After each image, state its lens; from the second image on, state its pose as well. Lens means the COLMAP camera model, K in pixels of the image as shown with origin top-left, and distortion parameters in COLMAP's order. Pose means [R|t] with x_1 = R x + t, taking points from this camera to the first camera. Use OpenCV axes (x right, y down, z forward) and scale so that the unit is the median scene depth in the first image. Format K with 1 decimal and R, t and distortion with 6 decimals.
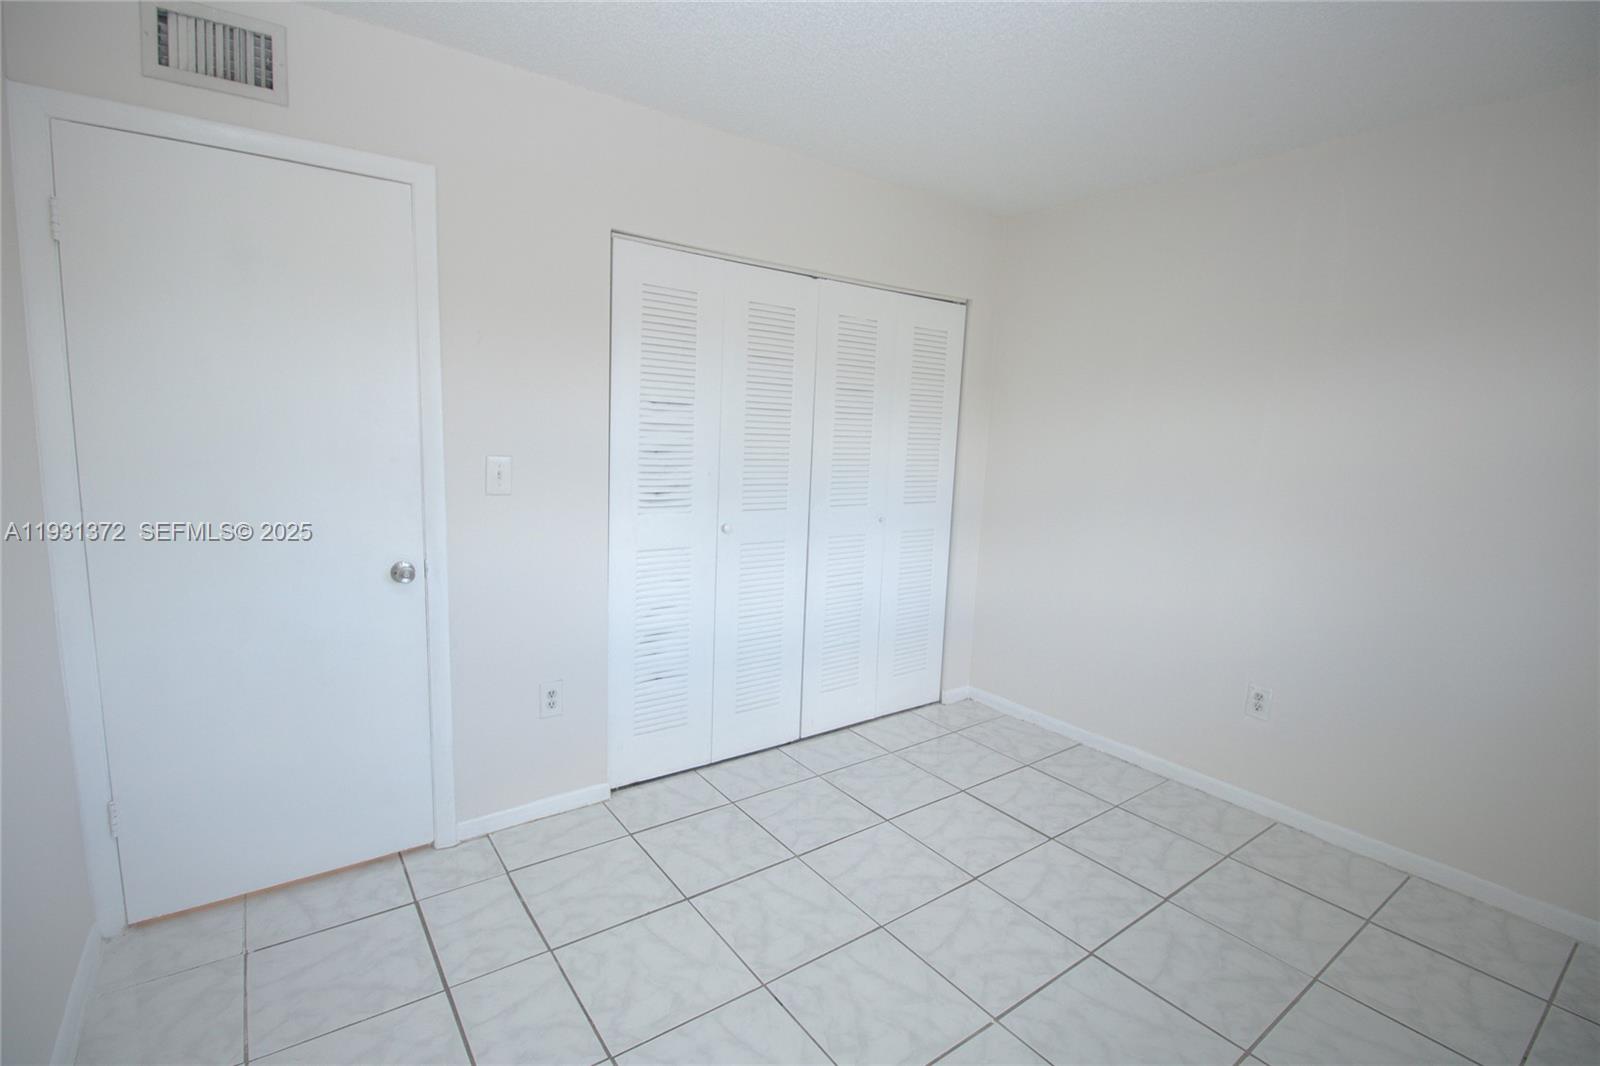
lens RADIAL K [[740.4, 0, 794.2], [0, 740.4, 534.6], [0, 0, 1]] dist [0.001723, -0.014285]
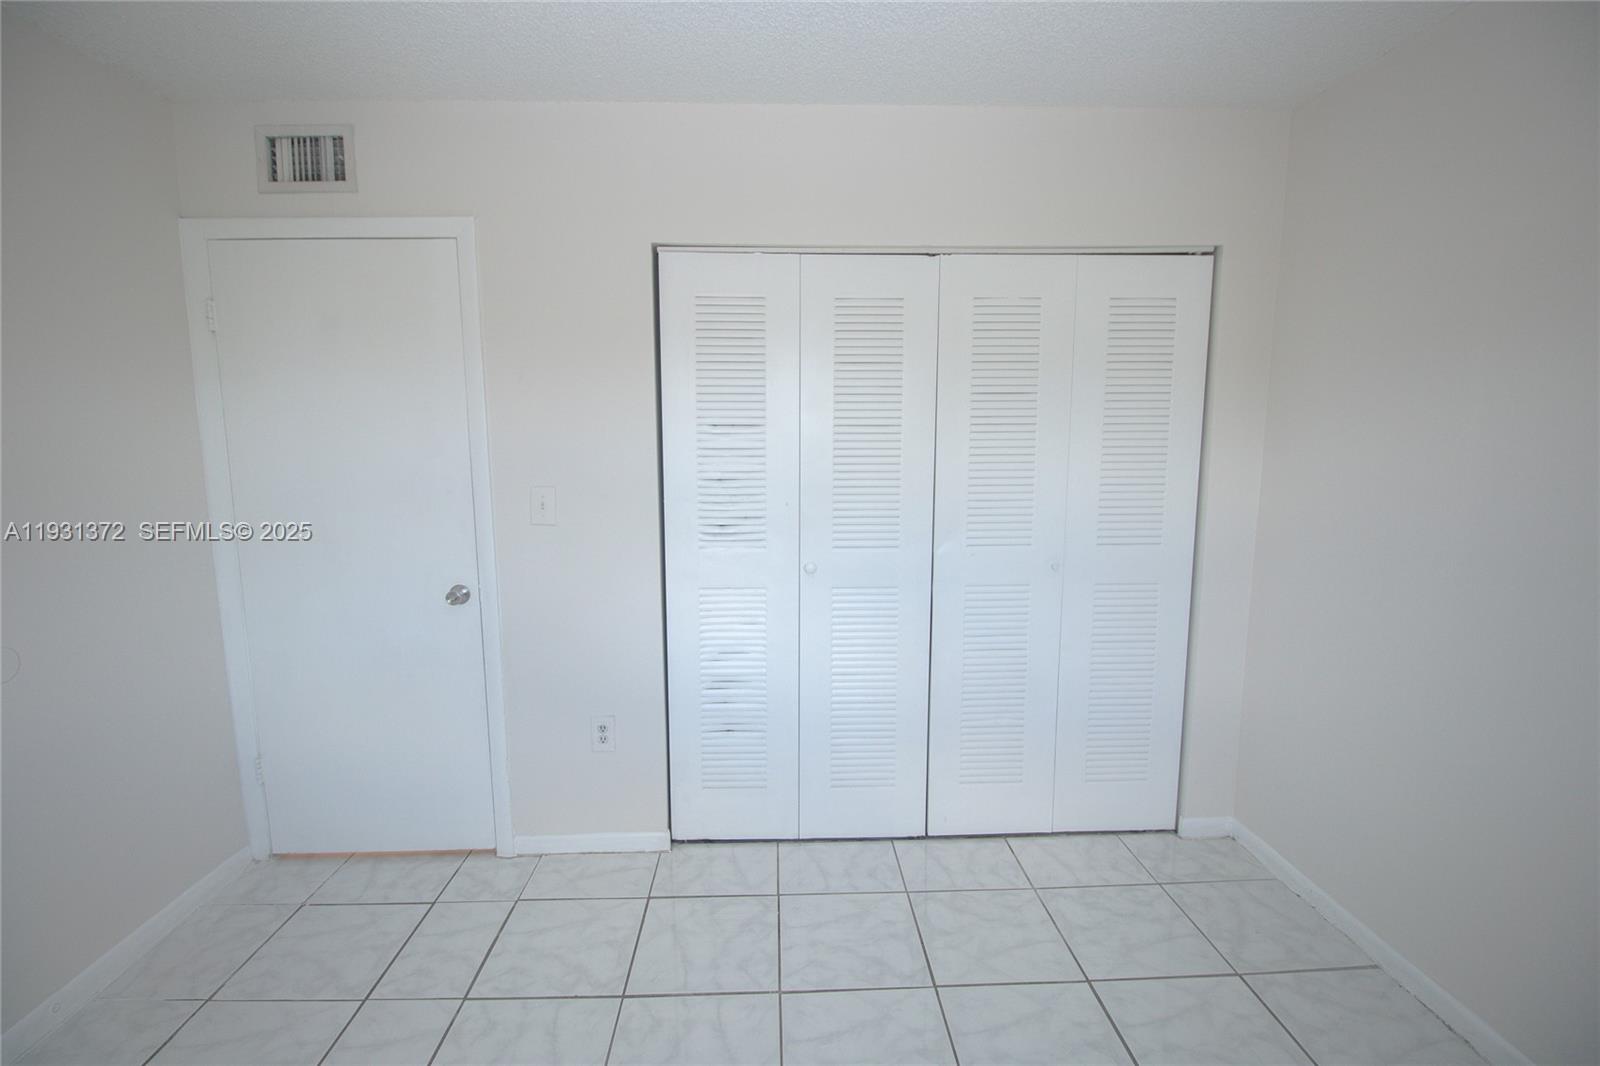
lens RADIAL K [[740.4, 0, 794.2], [0, 740.4, 534.6], [0, 0, 1]] dist [0.001723, -0.014285]
pose [[0.824380, 0.033911, -0.565020, 0.400920], [-0.046364, 0.998895, -0.007695, -0.042247], [0.564135, 0.032540, 0.825041, 0.309266]]
